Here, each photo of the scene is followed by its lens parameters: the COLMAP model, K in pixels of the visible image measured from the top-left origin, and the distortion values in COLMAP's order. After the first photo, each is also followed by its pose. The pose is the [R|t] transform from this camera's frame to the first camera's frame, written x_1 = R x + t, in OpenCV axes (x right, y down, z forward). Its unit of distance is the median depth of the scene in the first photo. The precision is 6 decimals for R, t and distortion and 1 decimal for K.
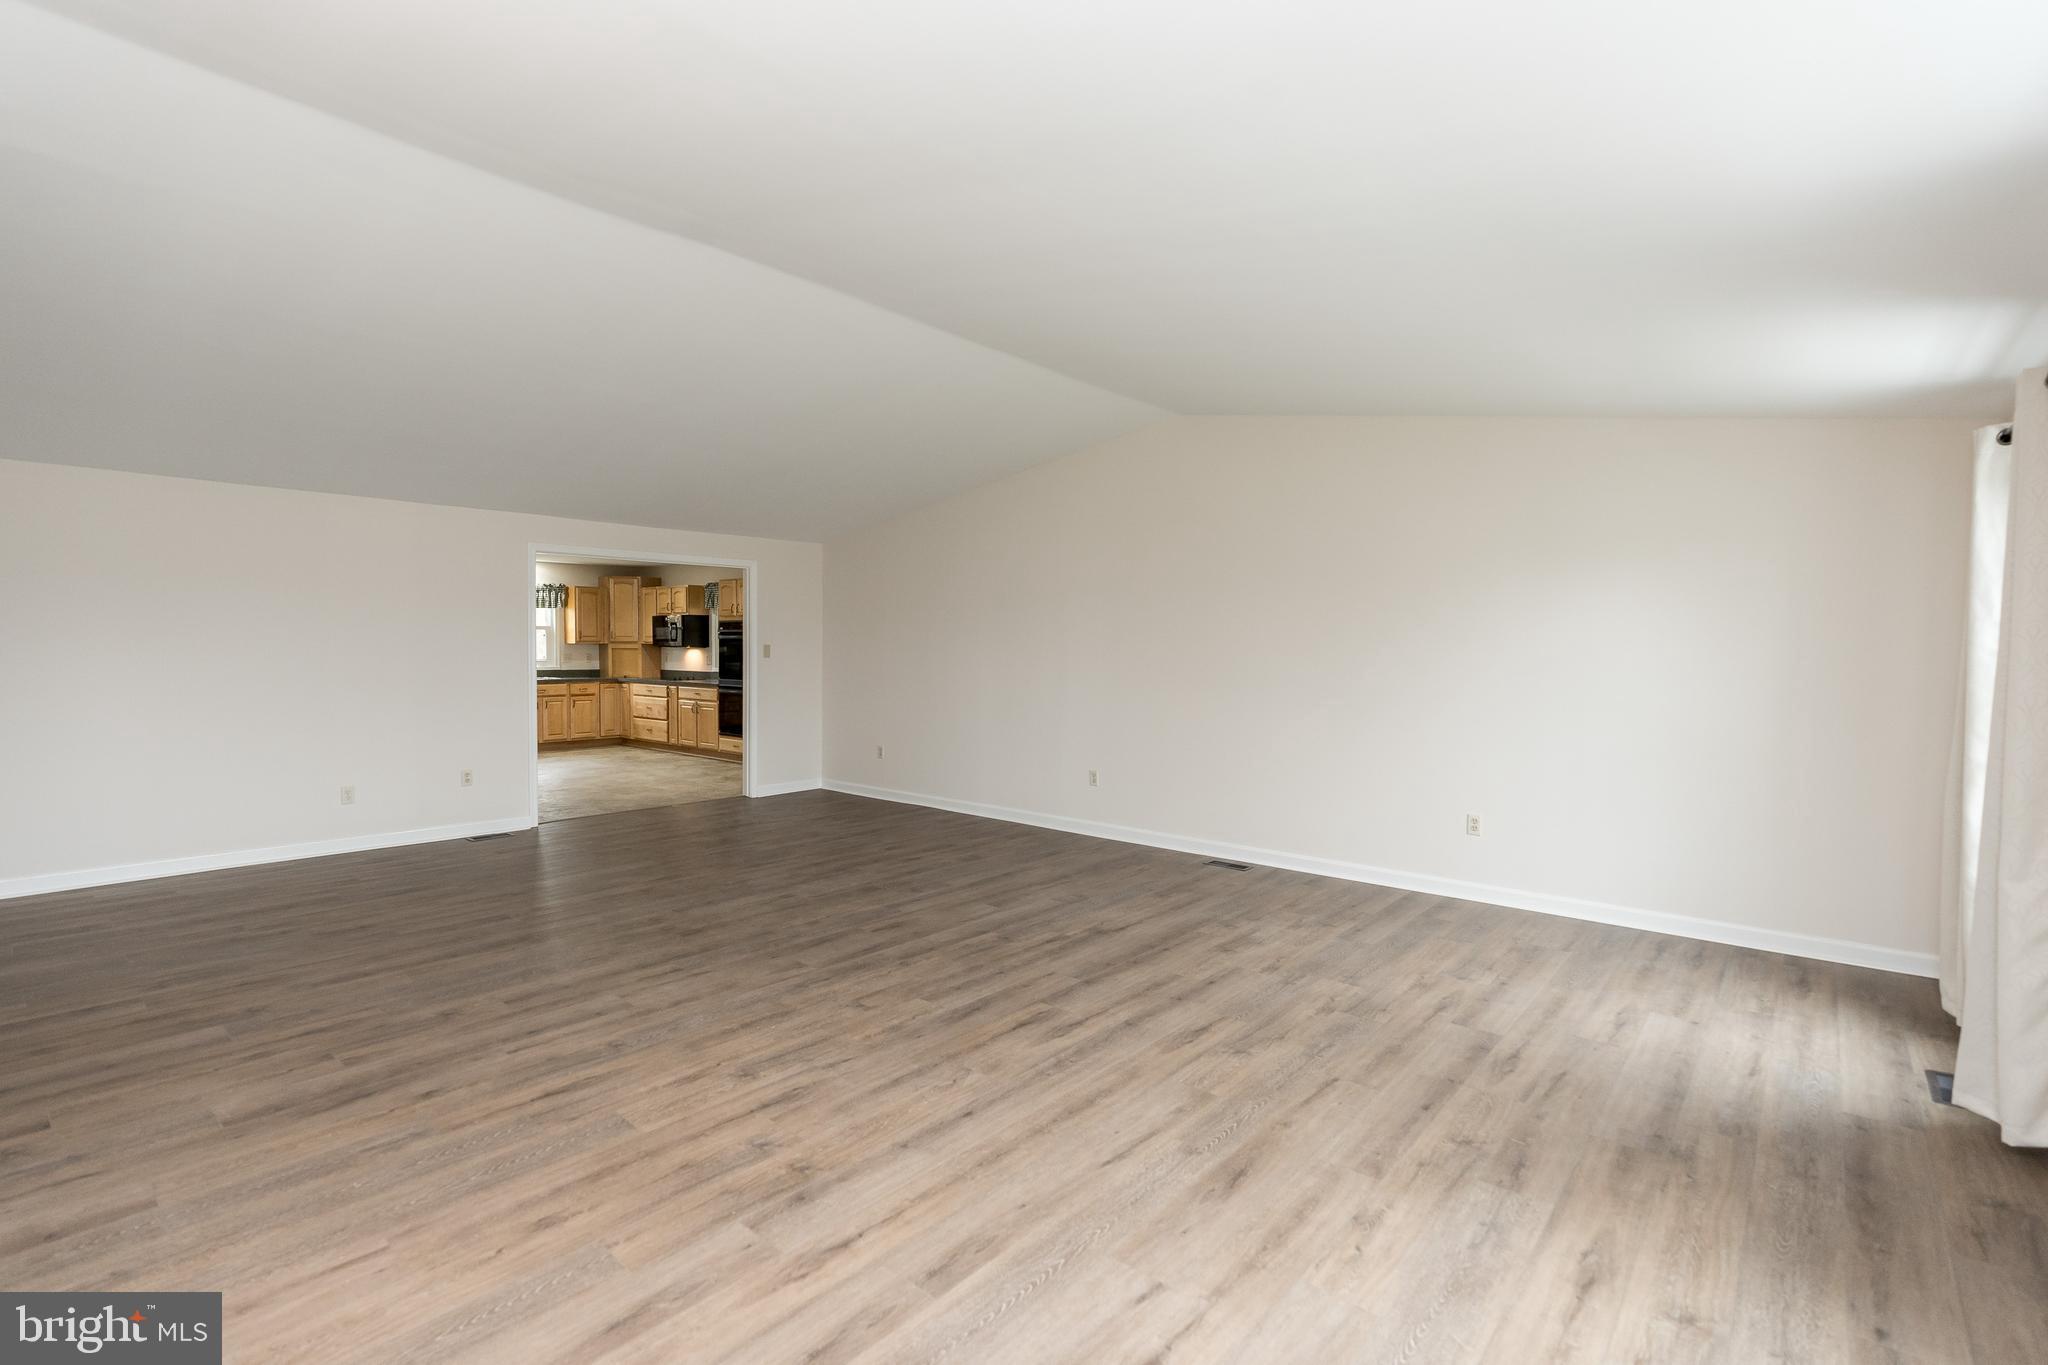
lens RADIAL K [[981.8, 0, 1024.0], [0, 981.8, 682.5], [0, 0, 1]] dist [-0.001175, 0.000377]
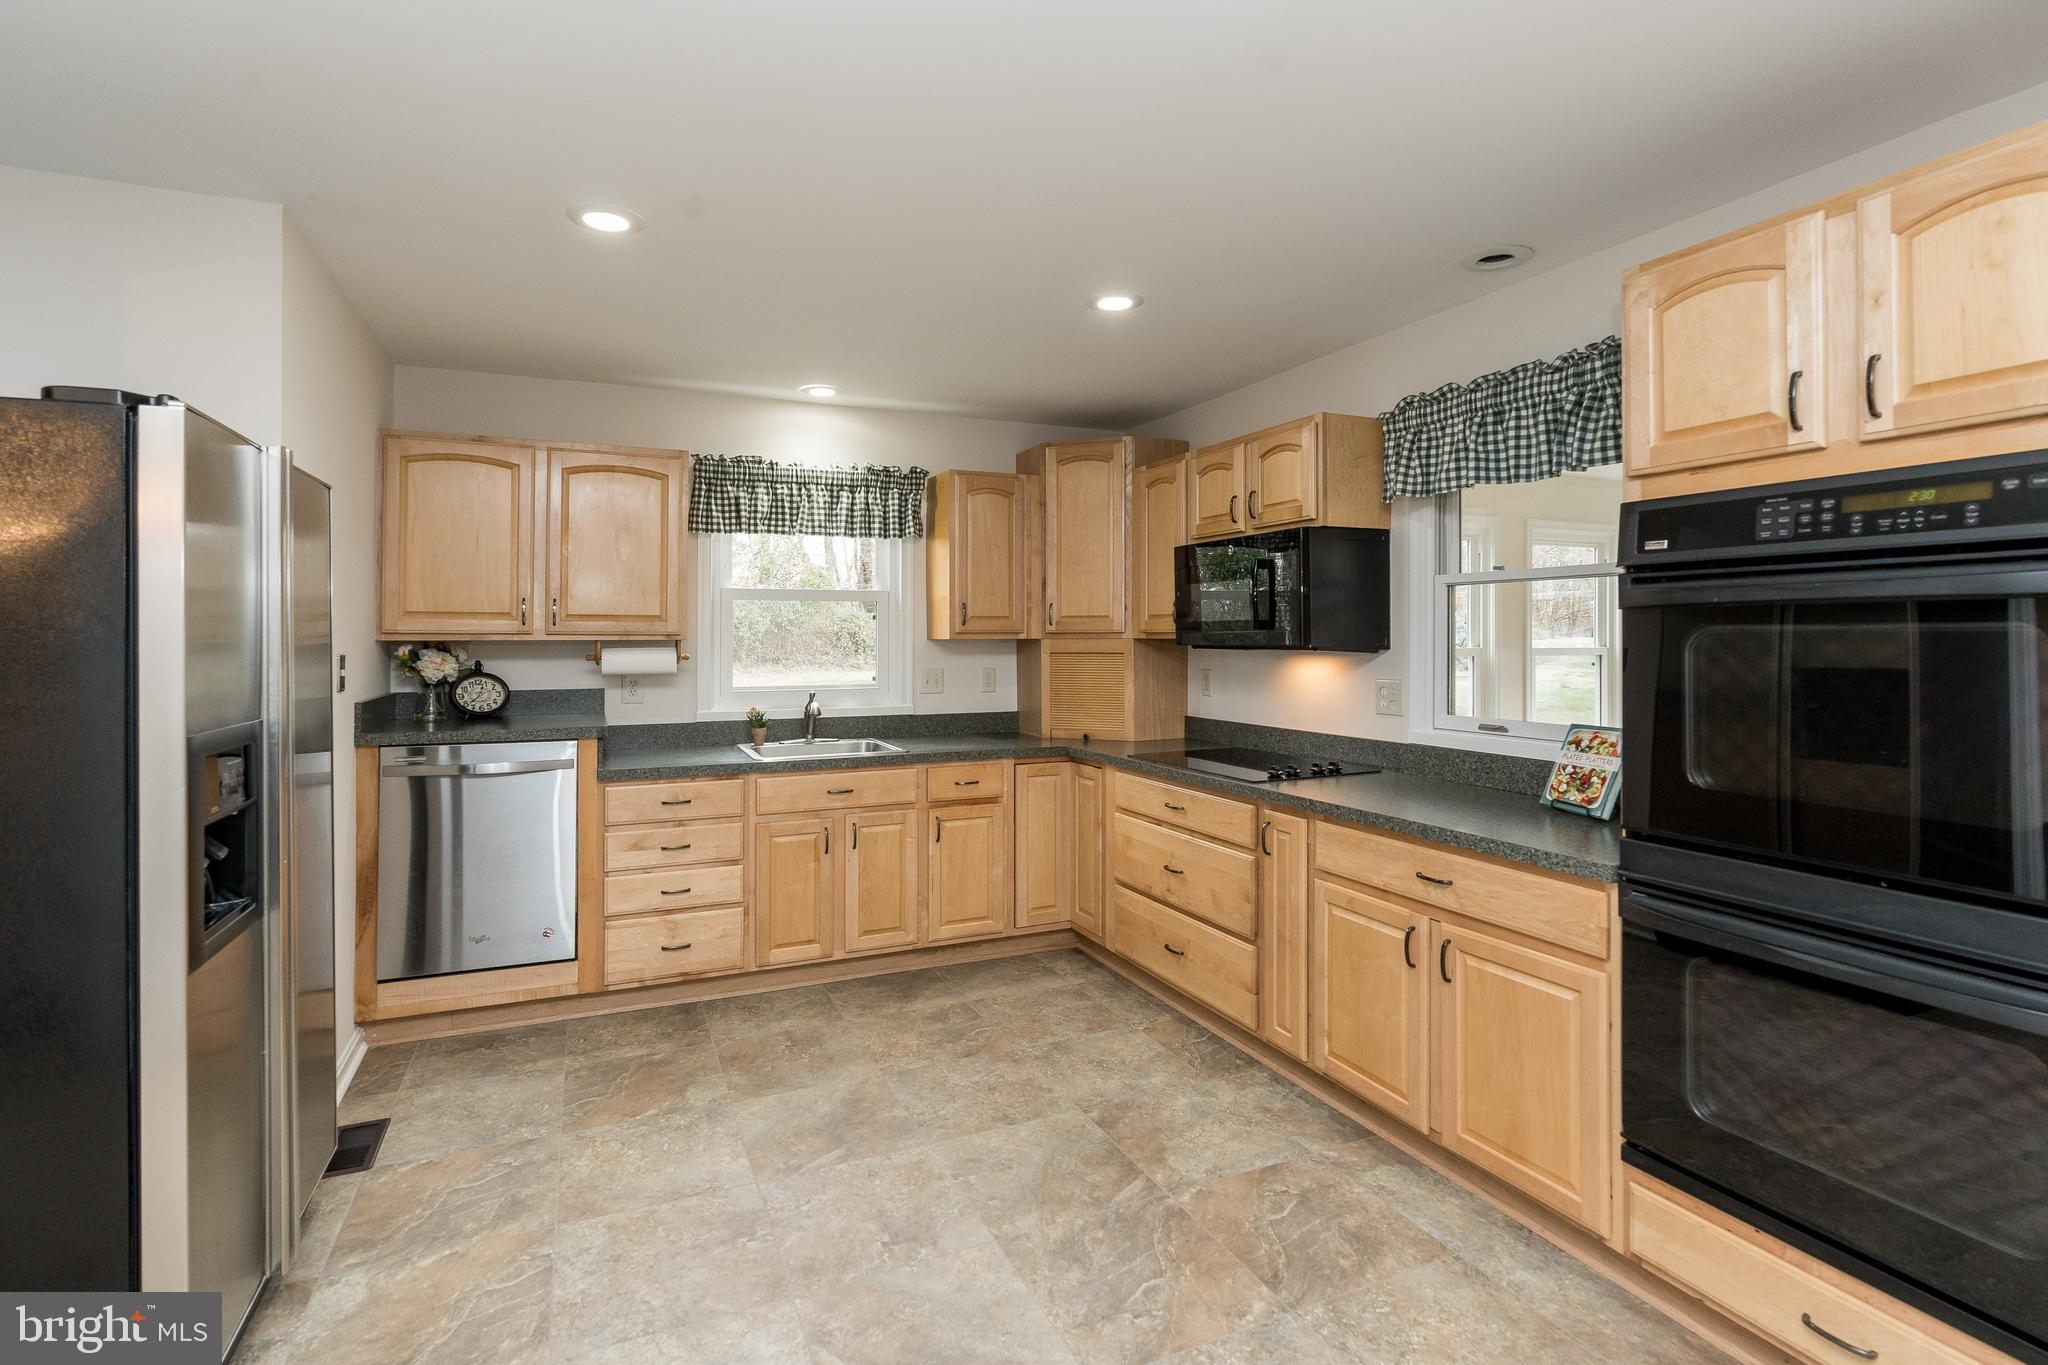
lens RADIAL K [[939.4, 0, 988.8], [0, 939.4, 628.6], [0, 0, 1]] dist [-0.003460, 0.000441]
pose [[0.893609, -0.015506, -0.448578, -0.303927], [-0.005733, 0.998927, -0.045951, -0.029023], [0.448809, 0.043634, 0.892562, 0.725514]]
